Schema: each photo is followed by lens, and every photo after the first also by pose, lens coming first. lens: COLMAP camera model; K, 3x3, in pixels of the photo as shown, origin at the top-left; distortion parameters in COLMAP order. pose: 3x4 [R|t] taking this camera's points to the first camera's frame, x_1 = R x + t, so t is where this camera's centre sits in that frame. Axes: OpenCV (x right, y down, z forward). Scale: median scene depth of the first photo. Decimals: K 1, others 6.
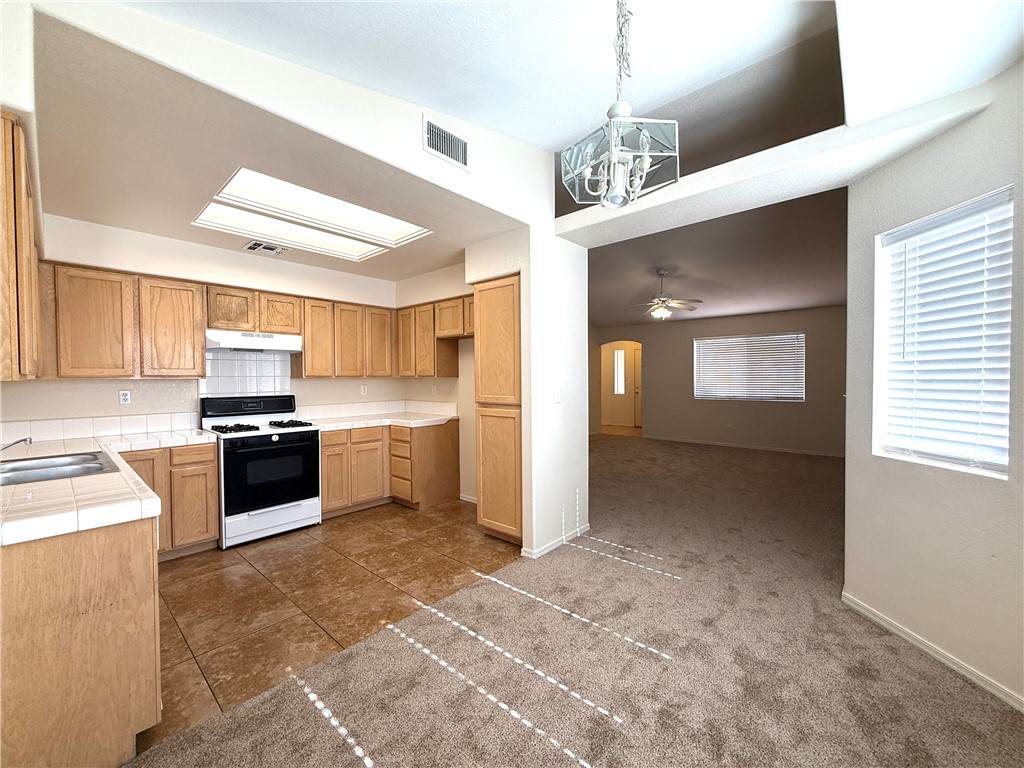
lens RADIAL K [[410.9, 0, 513.4], [0, 410.9, 383.9], [0, 0, 1]] dist [0.004484, 0.000500]
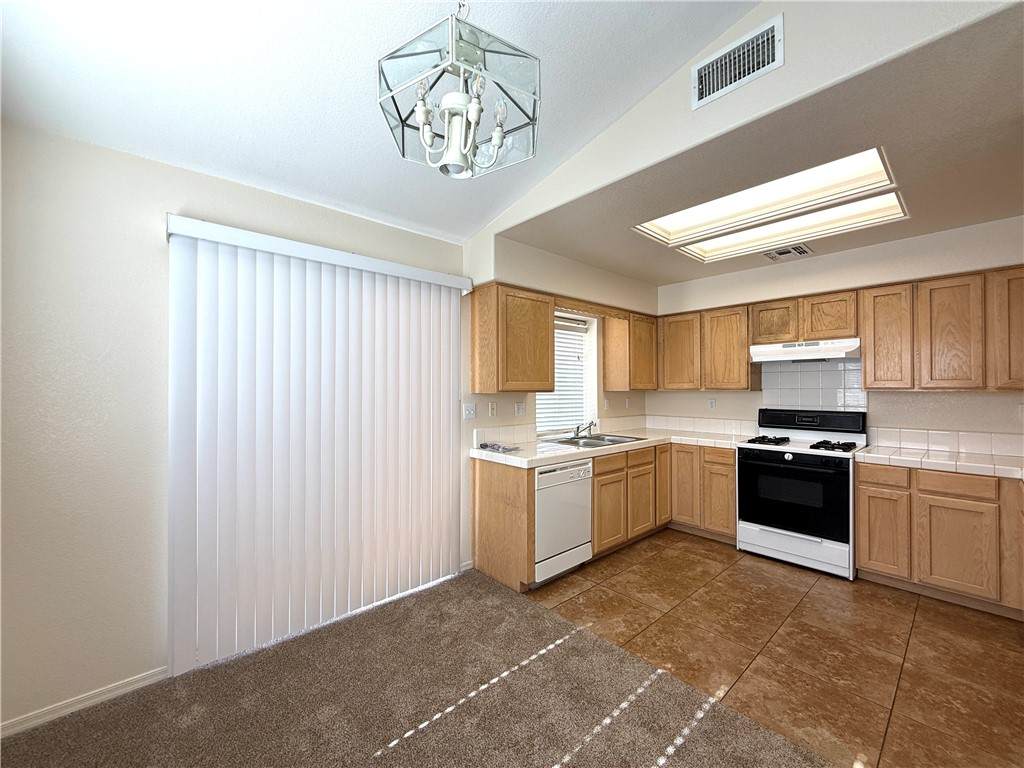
lens RADIAL K [[410.9, 0, 513.2], [0, 410.9, 385.2], [0, 0, 1]] dist [0.004484, 0.000500]
pose [[-0.106476, -0.002685, -0.994312, 0.404215], [-0.013530, 0.999908, -0.001251, -0.018087], [0.994223, 0.013319, -0.106502, 0.491624]]
